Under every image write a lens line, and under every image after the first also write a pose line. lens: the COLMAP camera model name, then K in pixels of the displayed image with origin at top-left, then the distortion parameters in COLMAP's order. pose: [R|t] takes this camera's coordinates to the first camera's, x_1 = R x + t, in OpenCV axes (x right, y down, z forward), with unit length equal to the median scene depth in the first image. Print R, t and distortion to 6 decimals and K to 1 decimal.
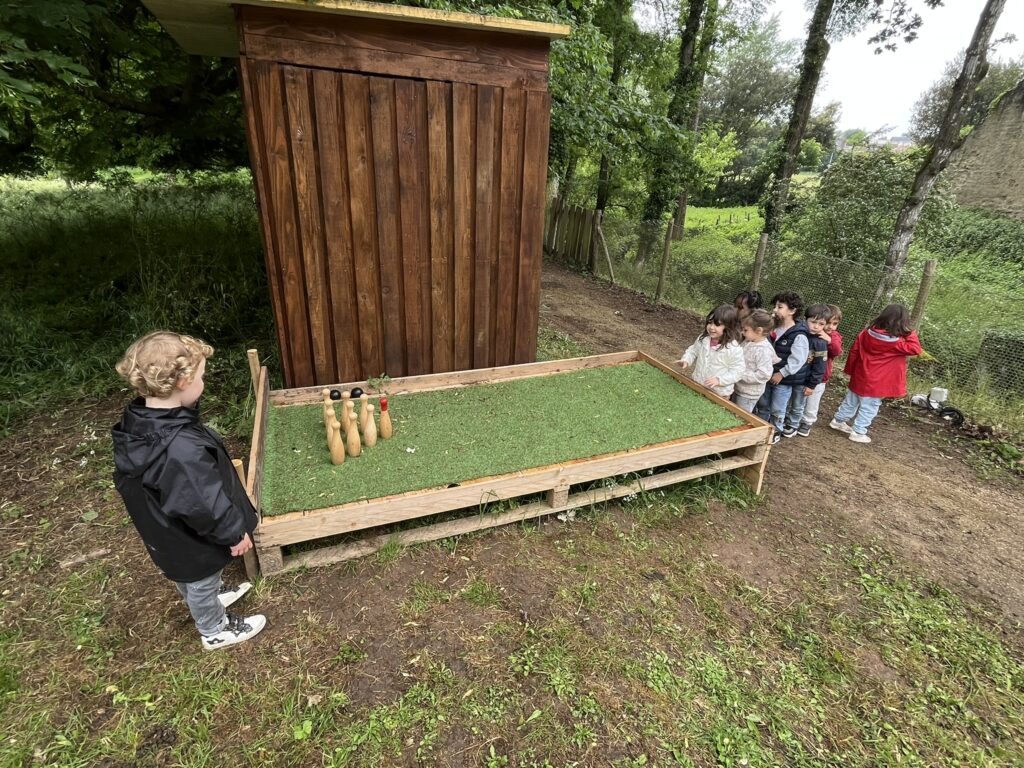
lens RADIAL K [[522.7, 0, 512.0], [0, 522.7, 384.0], [0, 0, 1]] dist [-0.004830, 0.000644]
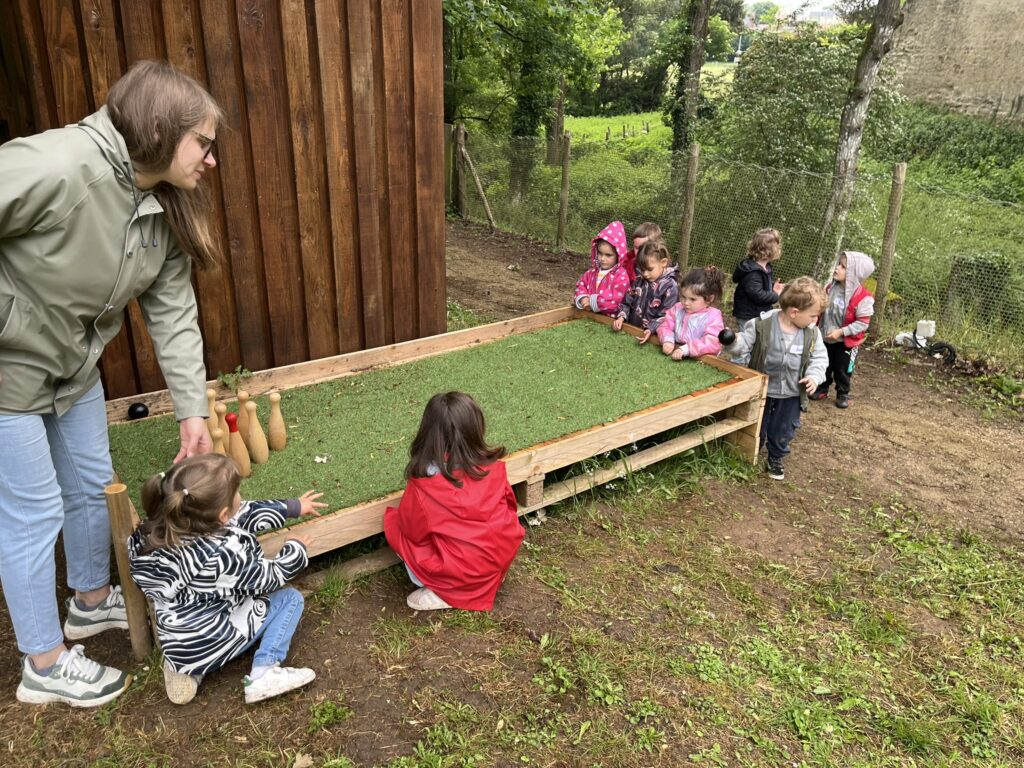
lens RADIAL K [[775.0, 0, 512.0], [0, 775.0, 384.0], [0, 0, 1]] dist [0.082612, -0.117718]
pose [[0.969187, -0.112462, 0.219155, -0.125179], [0.113459, 0.993510, 0.008076, 0.034883], [-0.218641, 0.017037, 0.975657, -0.076813]]
